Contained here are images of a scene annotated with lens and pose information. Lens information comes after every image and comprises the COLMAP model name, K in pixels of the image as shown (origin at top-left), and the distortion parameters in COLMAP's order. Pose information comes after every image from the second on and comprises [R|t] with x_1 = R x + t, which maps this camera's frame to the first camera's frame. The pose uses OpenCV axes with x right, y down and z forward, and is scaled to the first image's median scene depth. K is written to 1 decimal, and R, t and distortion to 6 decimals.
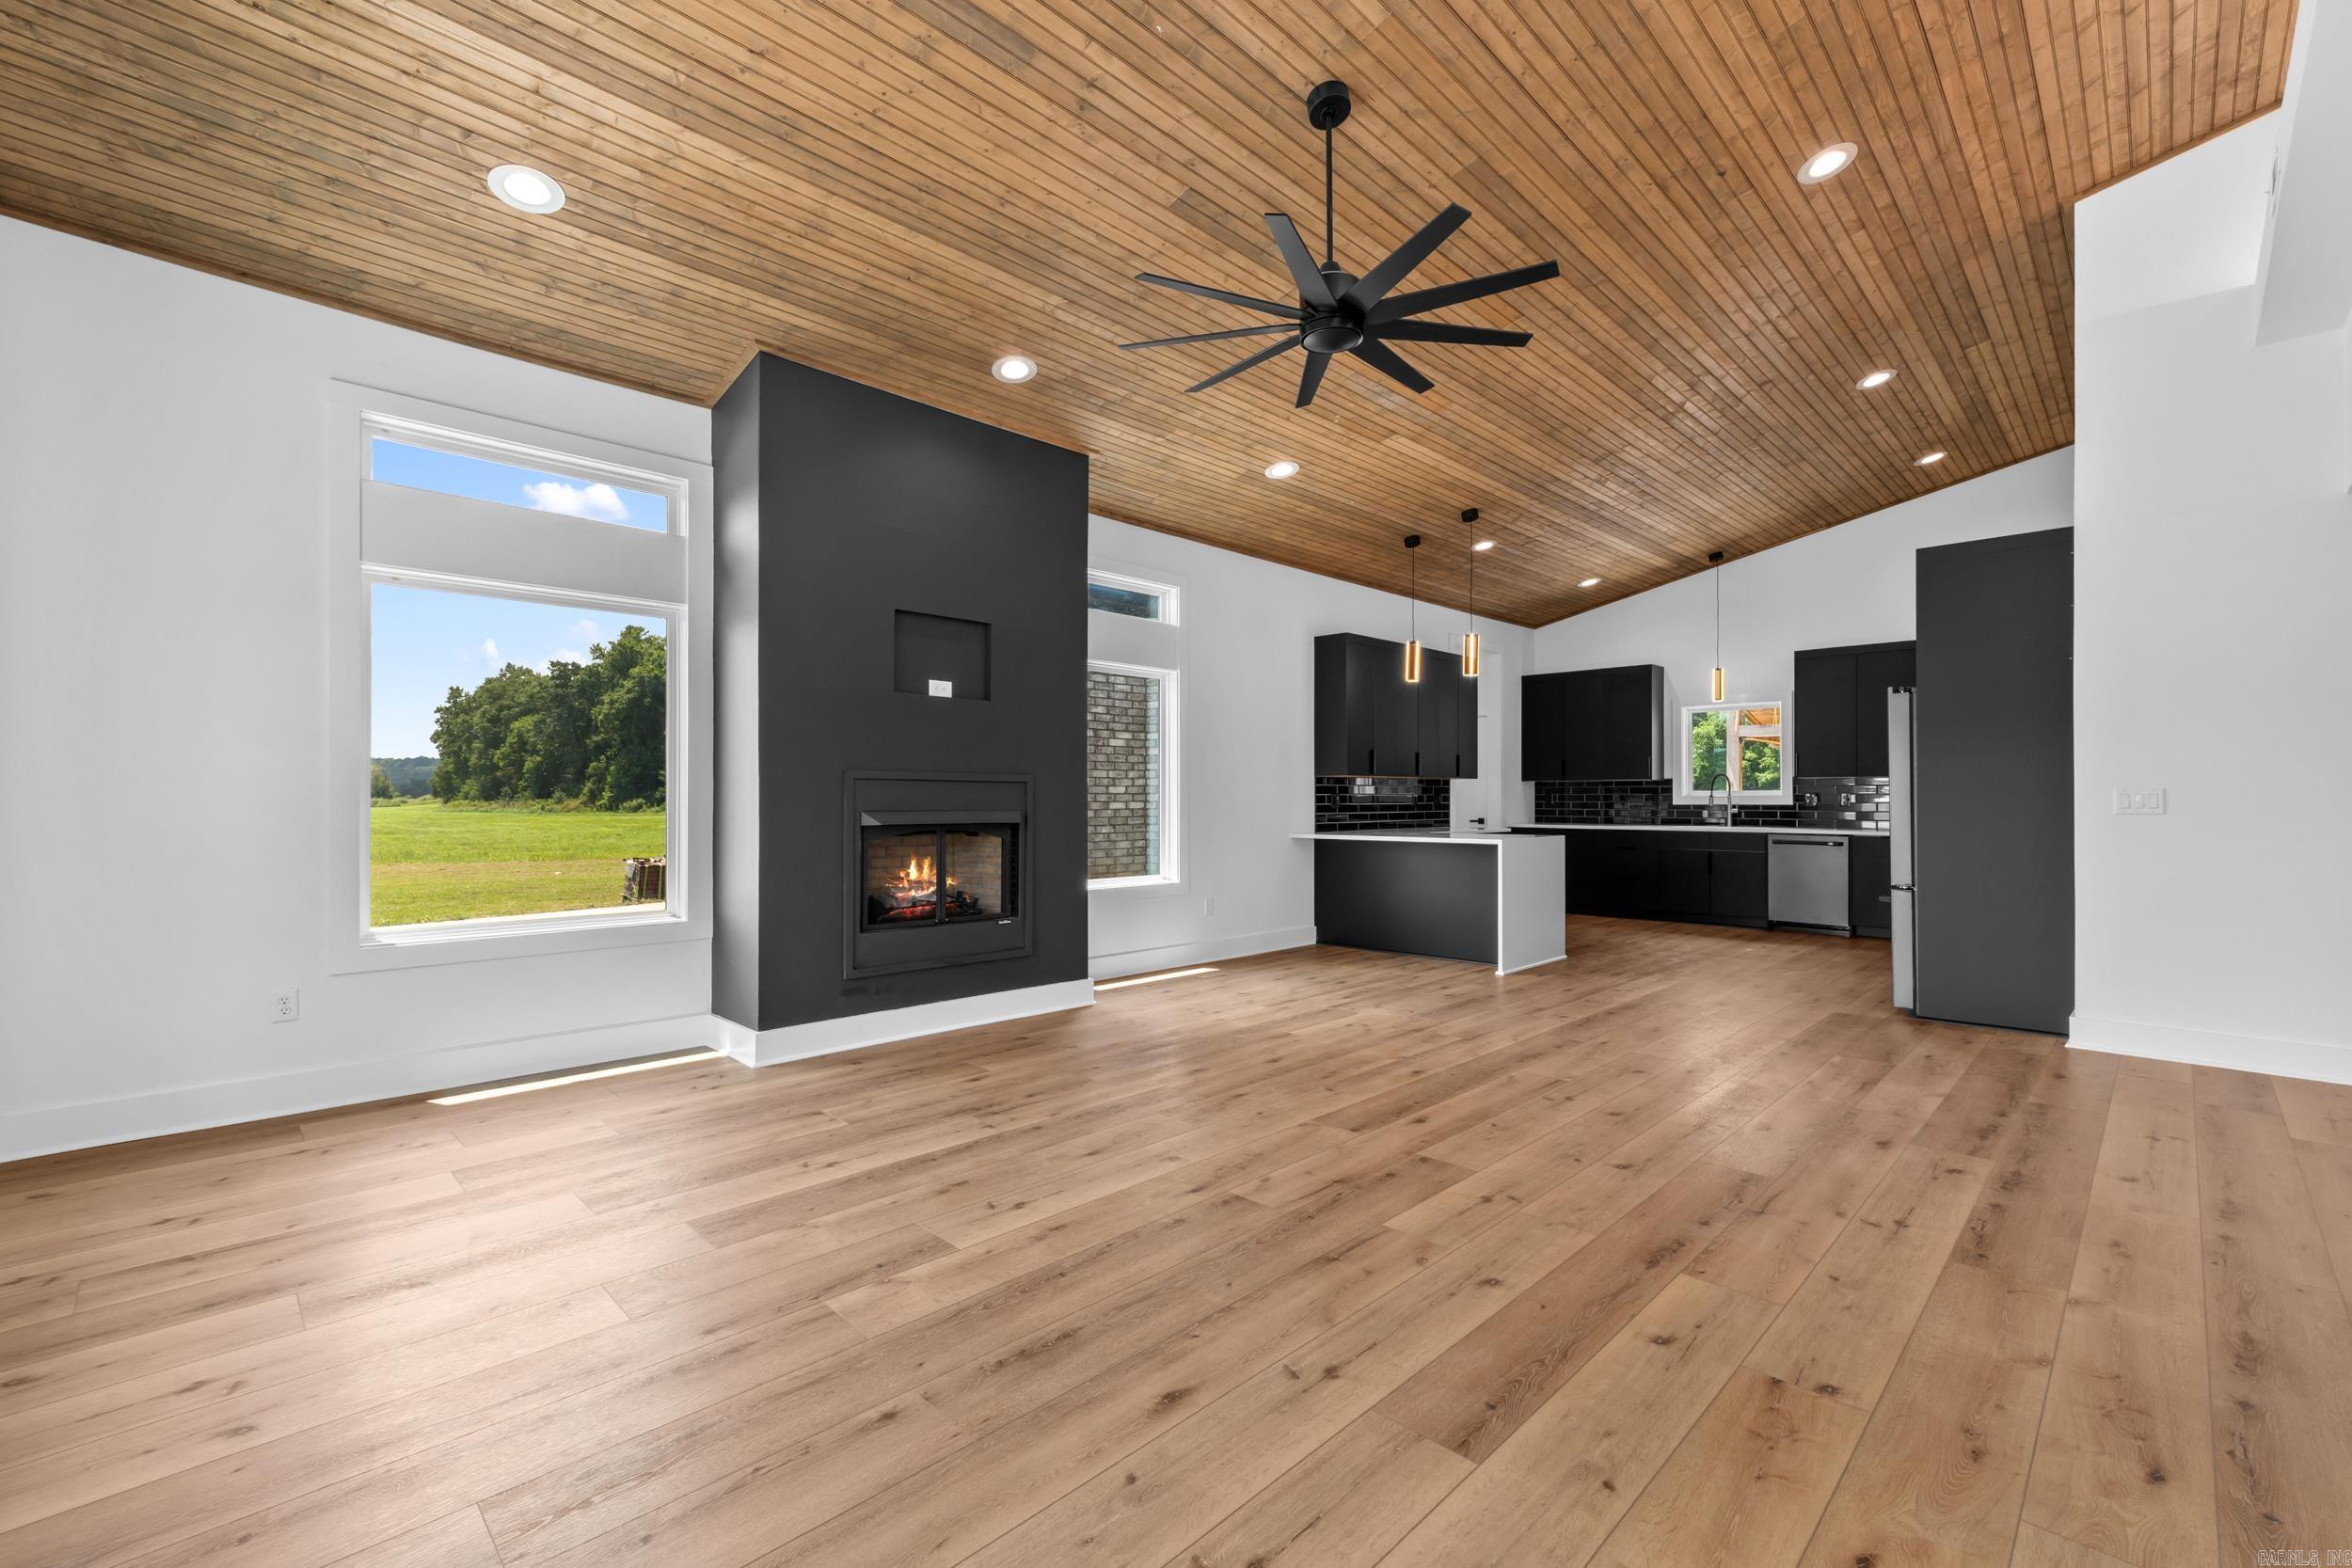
lens RADIAL K [[990.2, 0, 1177.4], [0, 990.2, 790.0], [0, 0, 1]] dist [0.004024, 0.000241]
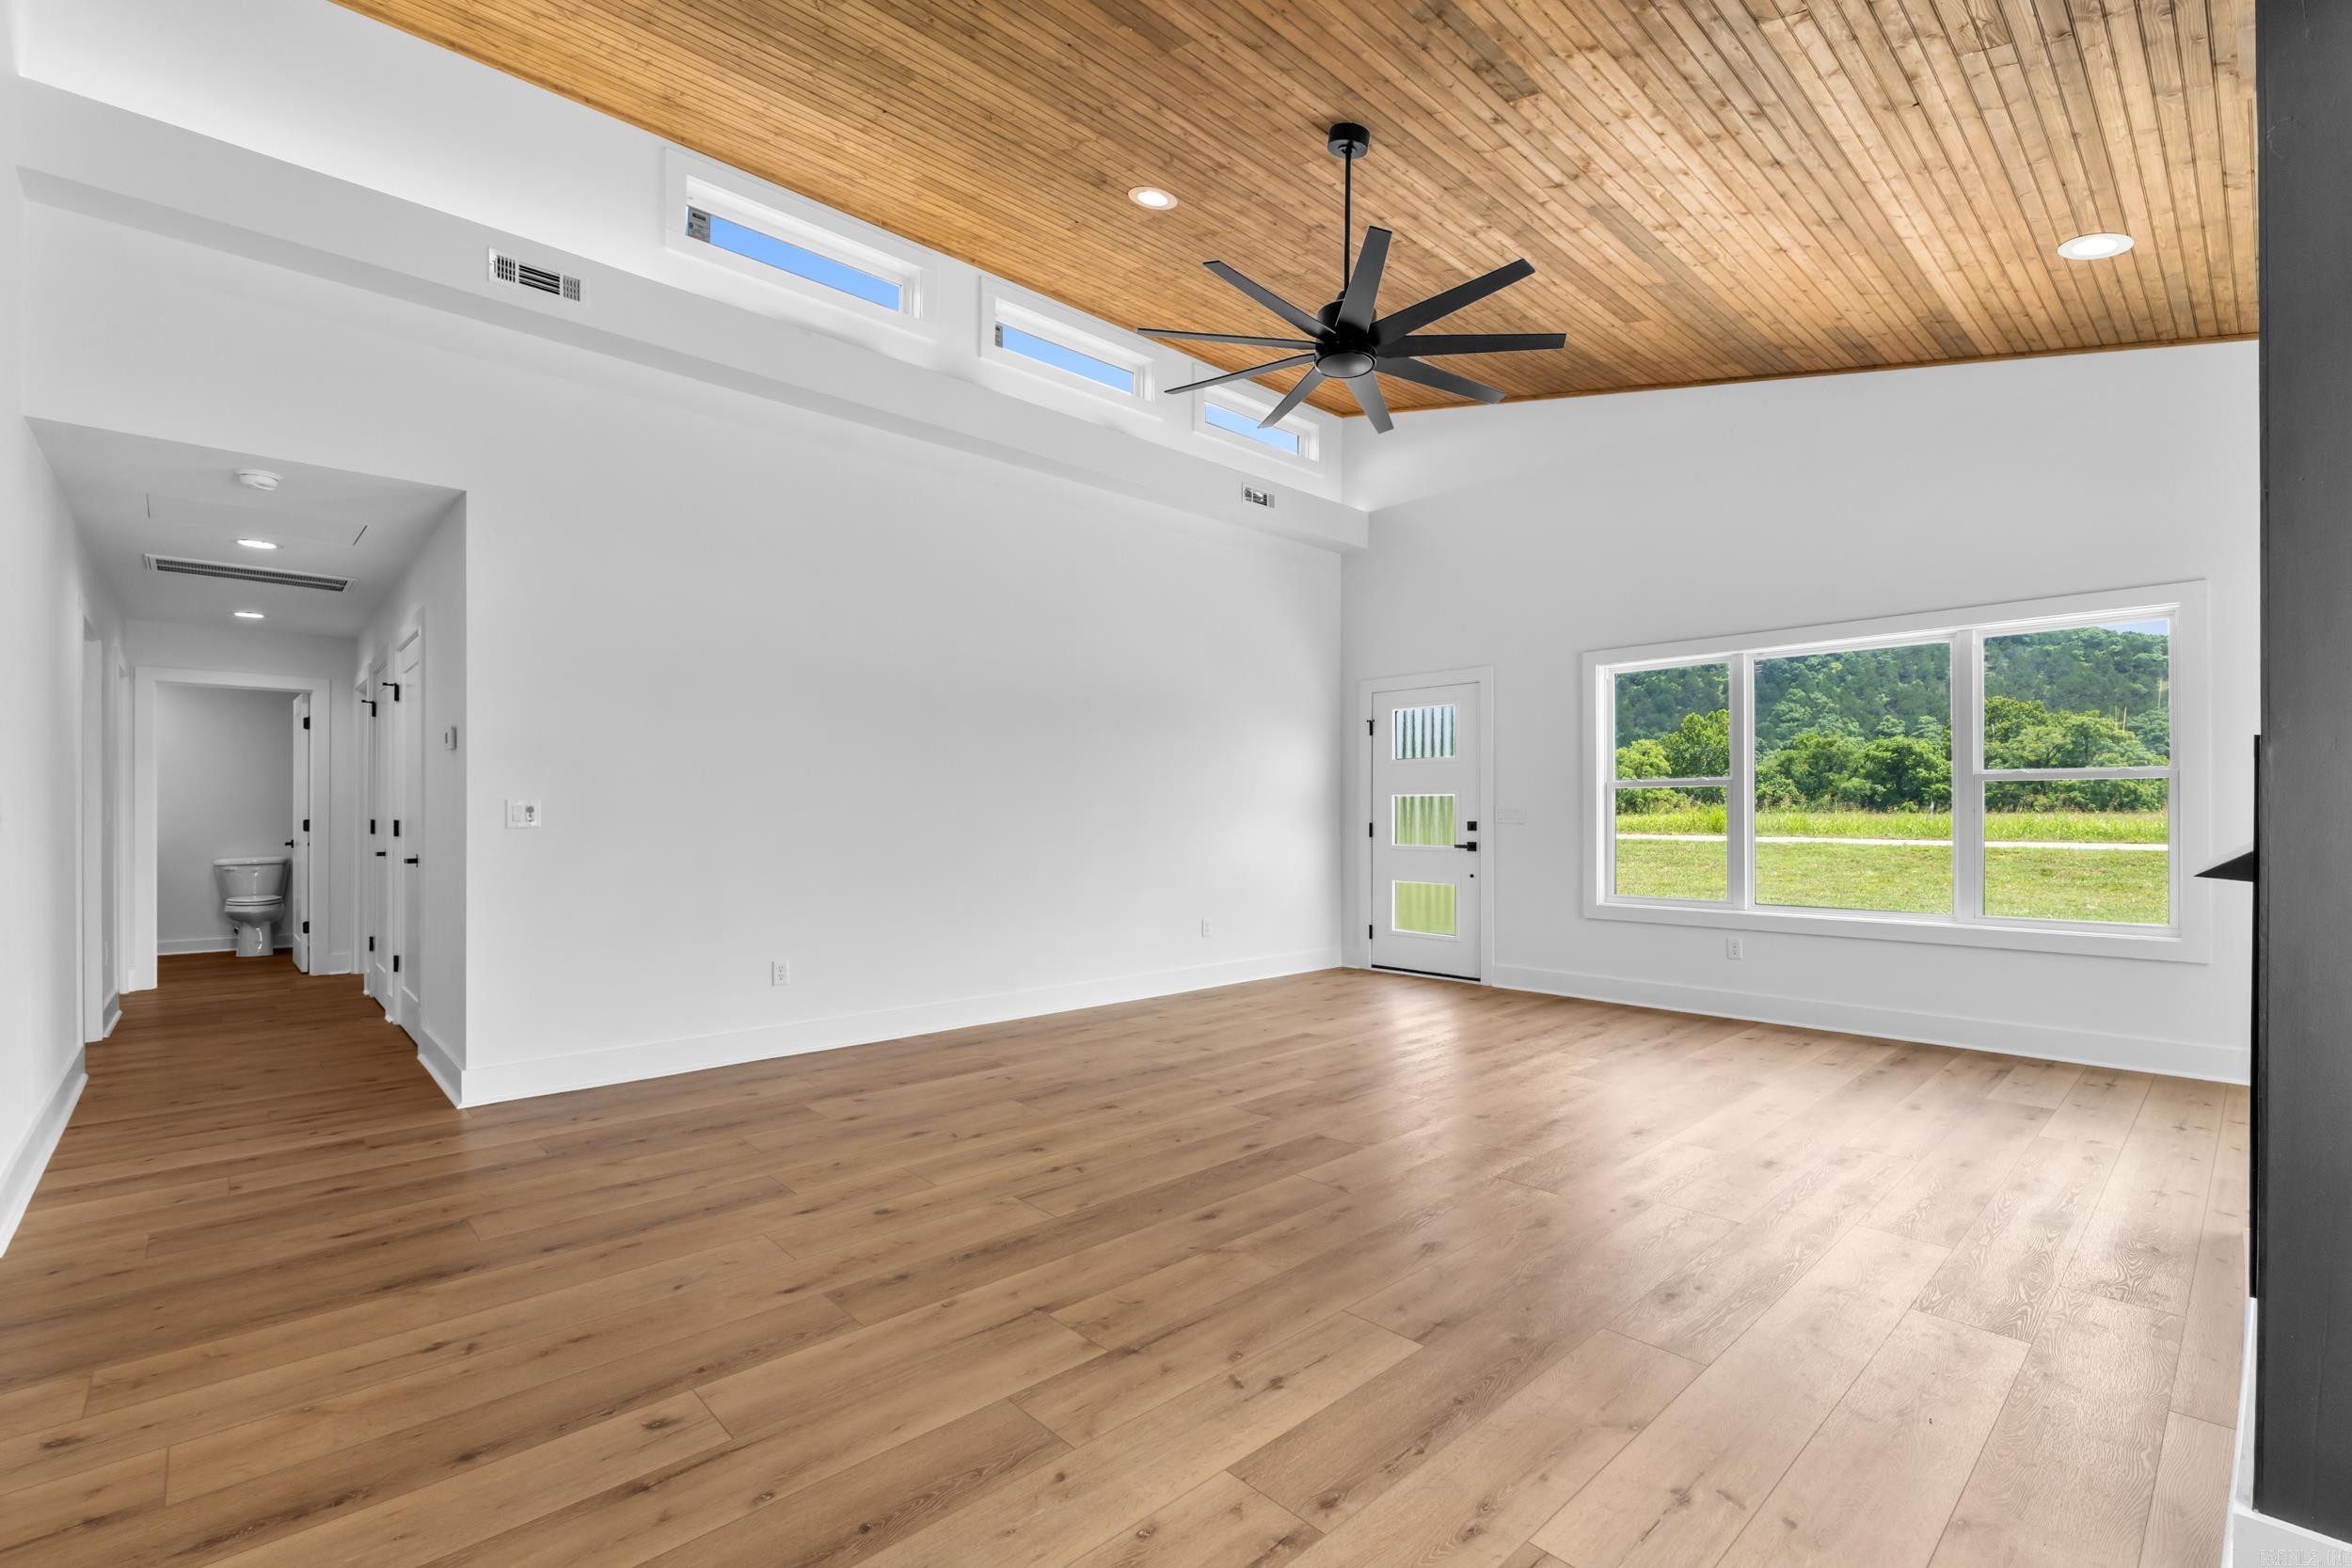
lens RADIAL K [[1042.7, 0, 1175.0], [0, 1042.7, 815.6], [0, 0, 1]] dist [-0.004671, 0.000120]
pose [[-0.999356, -0.001455, 0.035849, 0.285915], [-0.001586, 0.999992, -0.003612, 0.015935], [-0.035844, -0.003667, -0.999351, 2.044087]]
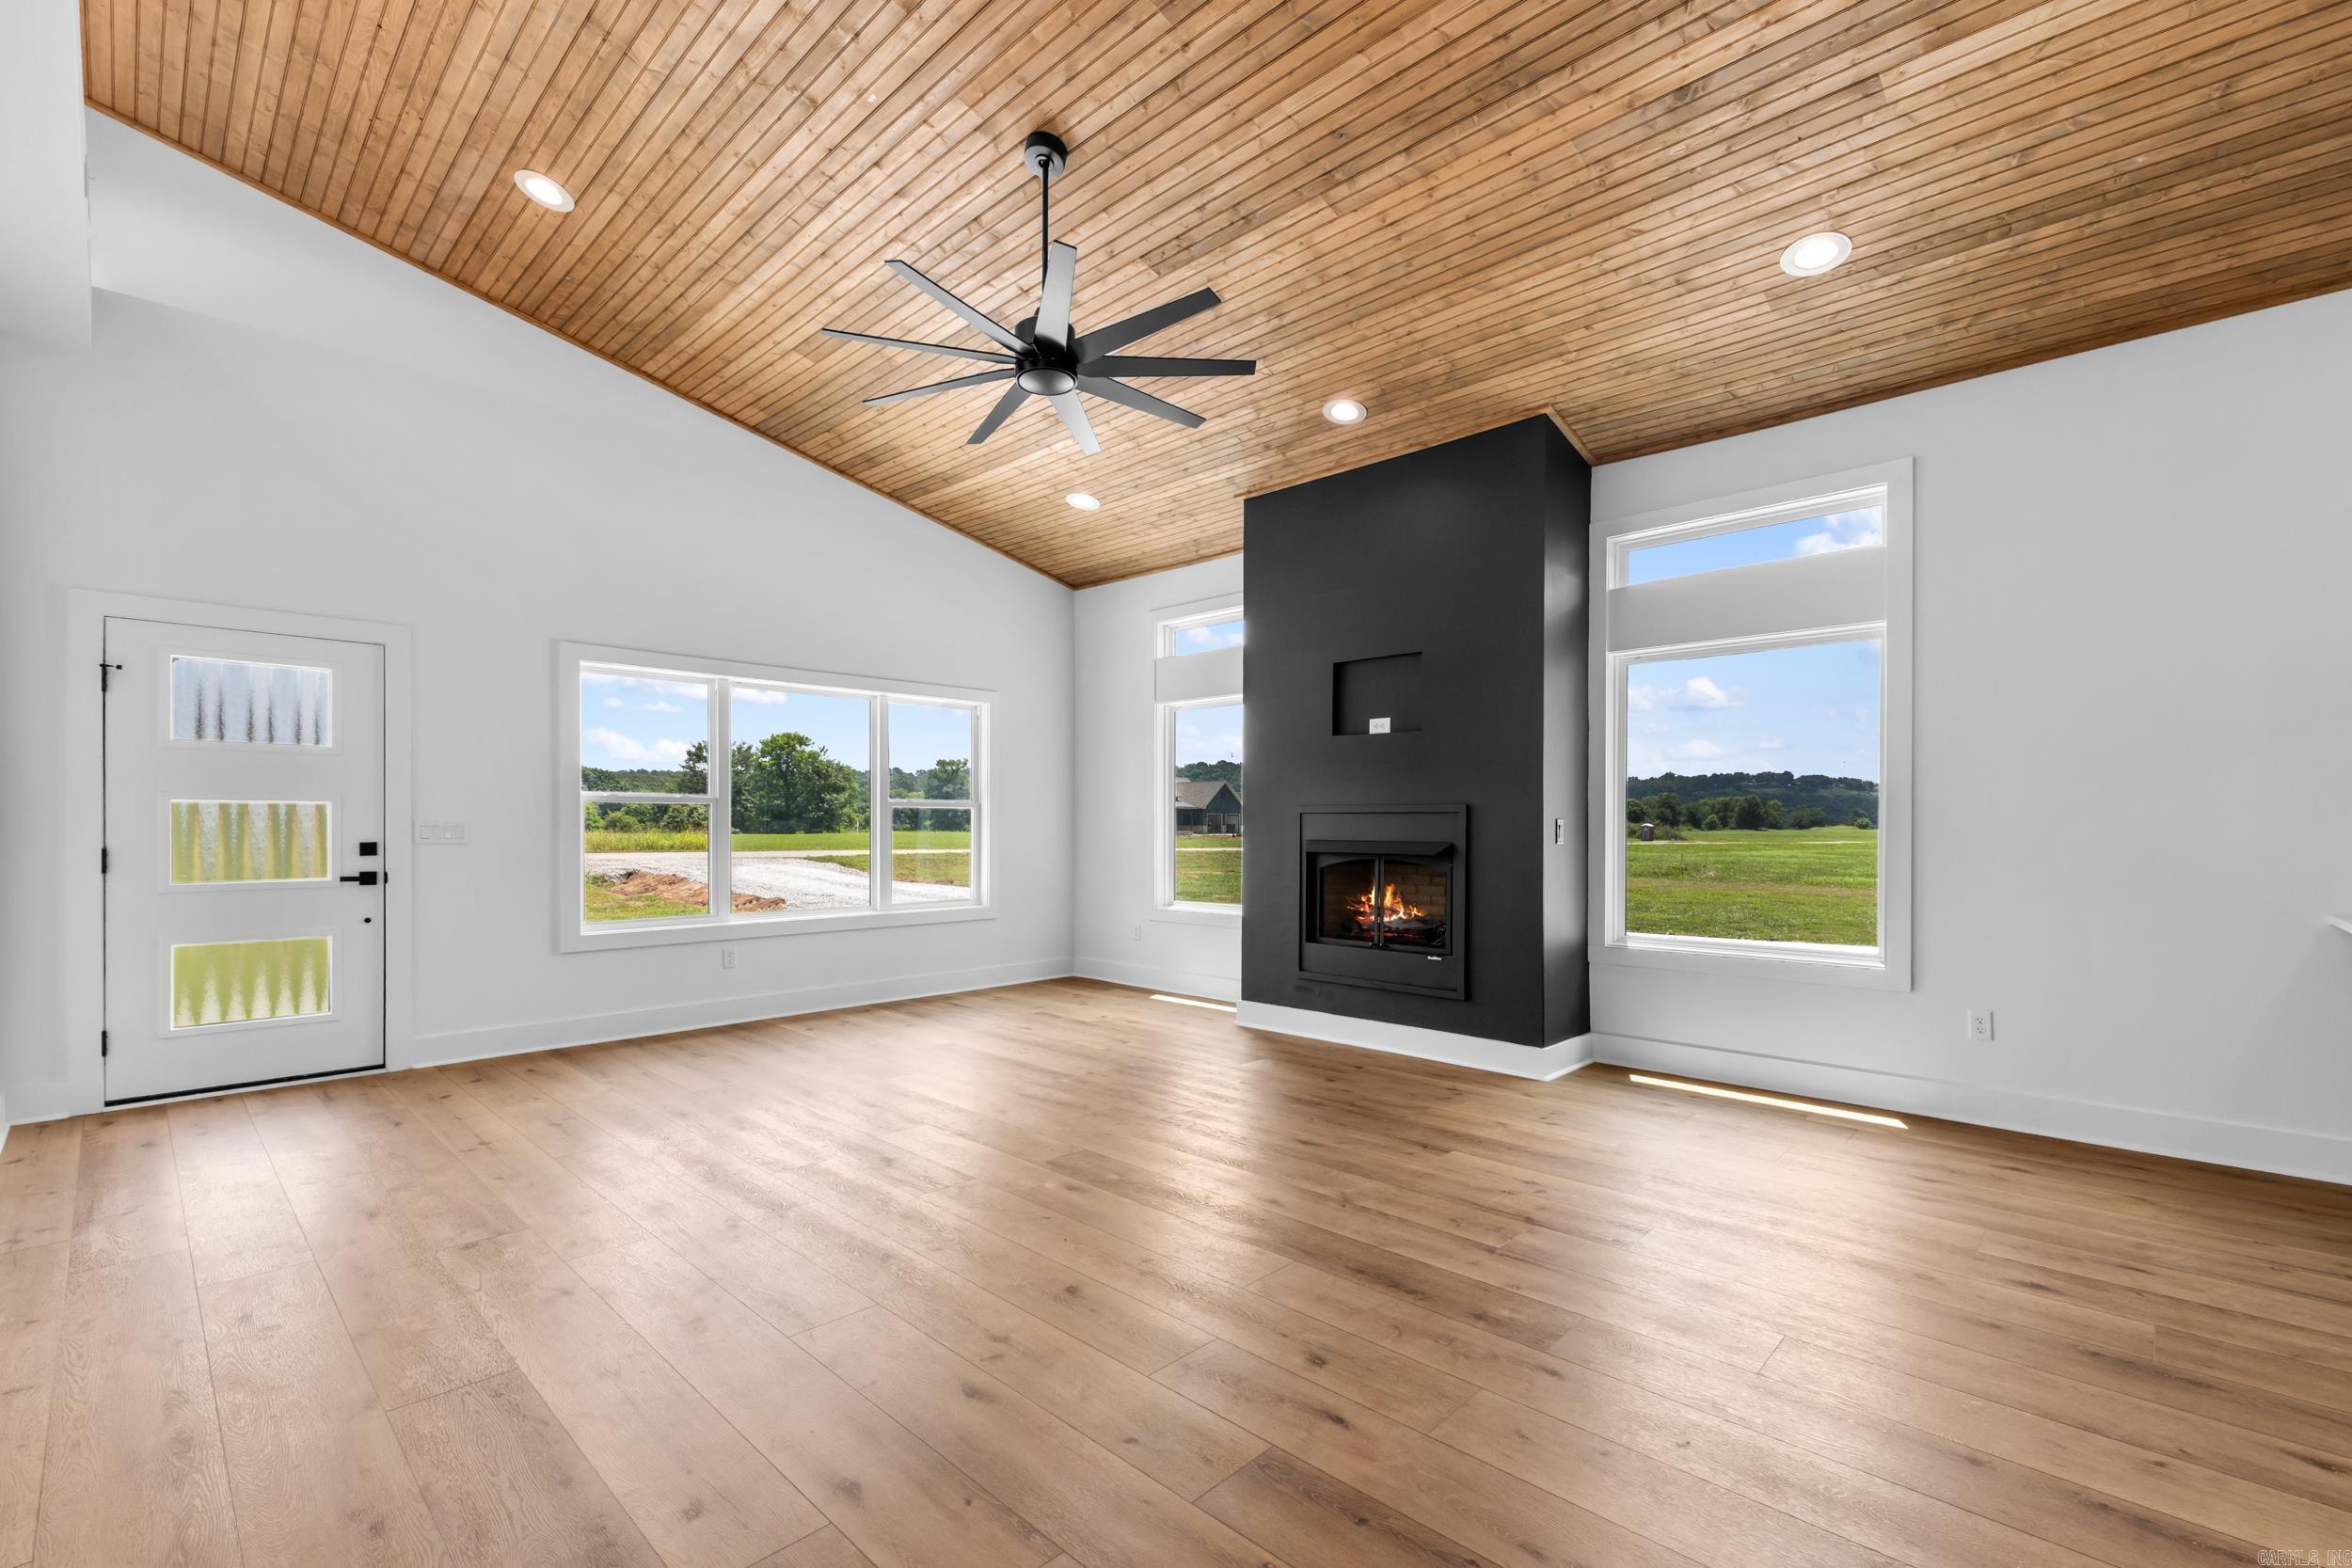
lens RADIAL K [[1012.6, 0, 1214.6], [0, 1012.6, 823.9], [0, 0, 1]] dist [0.007318, -0.000151]
pose [[0.041096, -0.003397, -0.999149, 1.186789], [0.006759, 0.999972, -0.003122, 0.006636], [0.999132, -0.006625, 0.041118, 1.106963]]
